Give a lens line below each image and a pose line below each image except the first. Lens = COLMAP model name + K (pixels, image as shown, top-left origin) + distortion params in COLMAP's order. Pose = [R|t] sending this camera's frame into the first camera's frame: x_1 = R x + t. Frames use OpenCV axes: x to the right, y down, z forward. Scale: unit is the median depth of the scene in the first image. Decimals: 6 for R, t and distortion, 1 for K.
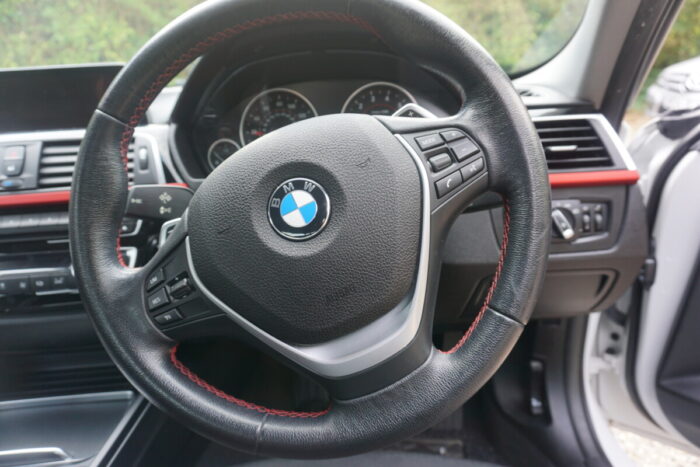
lens RADIAL K [[473.3, 0, 349.9], [0, 473.3, 233.2], [0, 0, 1]] dist [-0.034544, 0.026141]
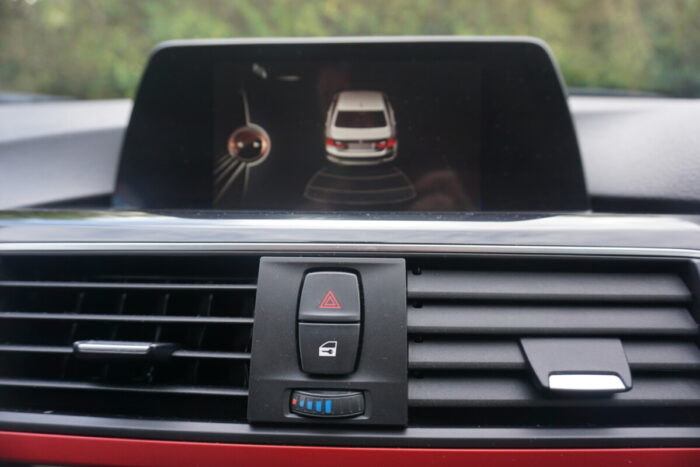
lens RADIAL K [[473.3, 0, 349.6], [0, 473.3, 231.7], [0, 0, 1]] dist [-0.034544, 0.026141]
pose [[0.990537, 0.080116, -0.111434, -0.718540], [-0.082001, 0.996555, -0.012429, -0.223047], [0.110055, 0.021449, 0.993694, 0.737314]]
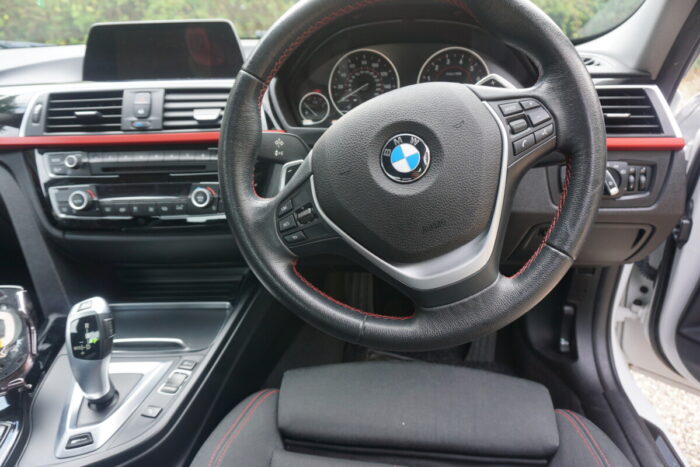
lens RADIAL K [[473.3, 0, 347.9], [0, 473.3, 233.9], [0, 0, 1]] dist [-0.034544, 0.026141]
pose [[0.996568, 0.058616, -0.058446, -0.115105], [-0.051806, 0.992366, 0.111918, 0.010834], [0.064560, -0.108506, 0.991997, -0.198613]]
